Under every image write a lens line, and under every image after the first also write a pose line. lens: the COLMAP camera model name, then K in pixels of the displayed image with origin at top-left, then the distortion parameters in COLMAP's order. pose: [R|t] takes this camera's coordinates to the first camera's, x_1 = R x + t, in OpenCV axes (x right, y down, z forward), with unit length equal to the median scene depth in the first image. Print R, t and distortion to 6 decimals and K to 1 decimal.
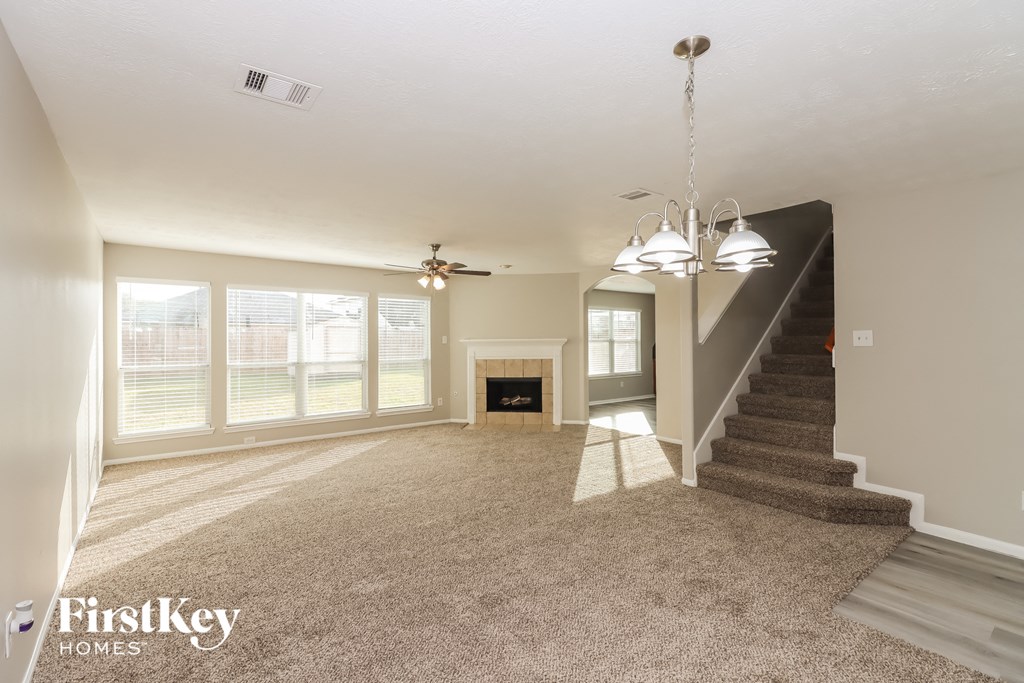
lens RADIAL K [[475.0, 0, 513.7], [0, 475.0, 334.9], [0, 0, 1]] dist [-0.005040, -0.000739]
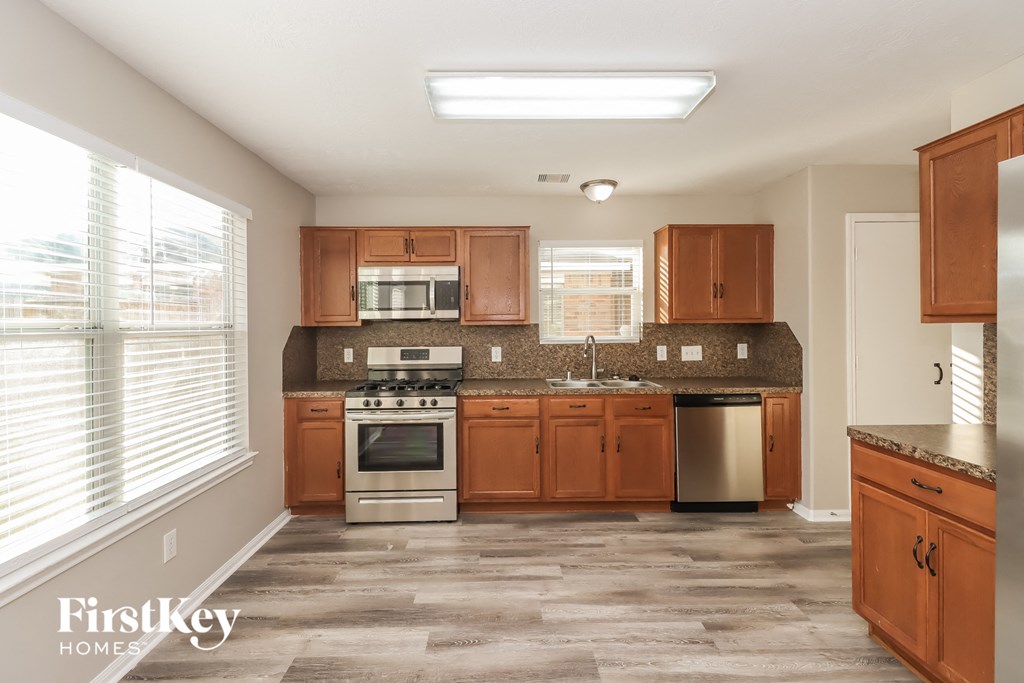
lens RADIAL K [[475.0, 0, 505.7], [0, 475.0, 327.6], [0, 0, 1]] dist [-0.005040, -0.000739]
pose [[0.597966, 0.004076, 0.801511, 0.209040], [-0.003990, 0.999990, -0.002108, 0.014335], [-0.801511, -0.001938, 0.597976, 1.051734]]
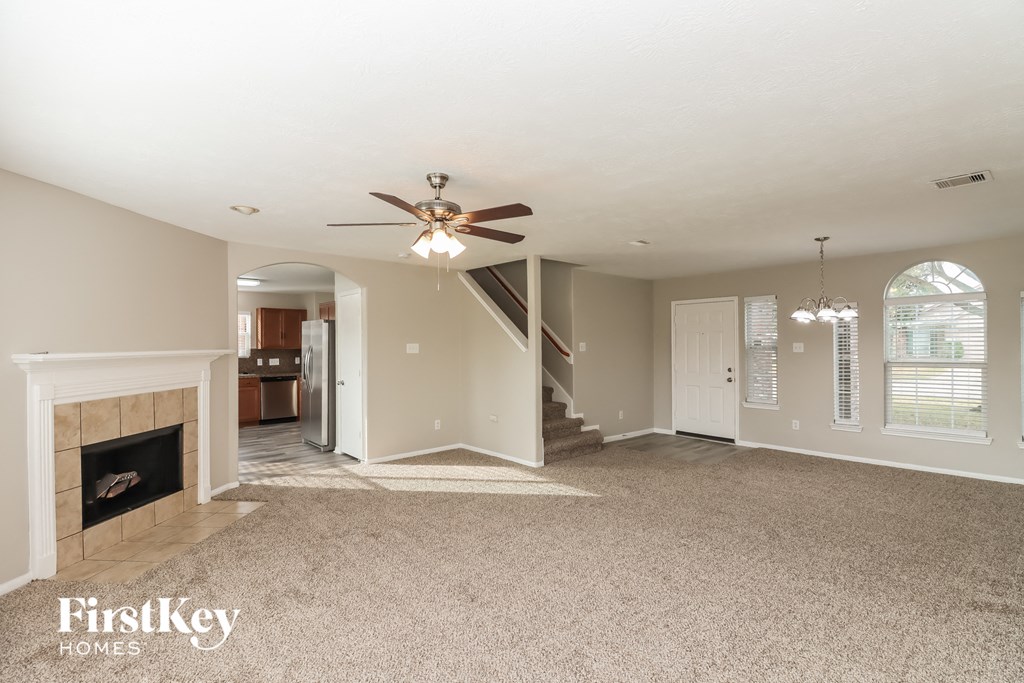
lens RADIAL K [[475.0, 0, 515.7], [0, 475.0, 347.0], [0, 0, 1]] dist [-0.005040, -0.000739]
pose [[-0.053269, -0.000035, 0.998580, -0.485921], [0.004865, 0.999988, 0.000295, 0.005729], [-0.998568, 0.004874, -0.053268, 0.651981]]
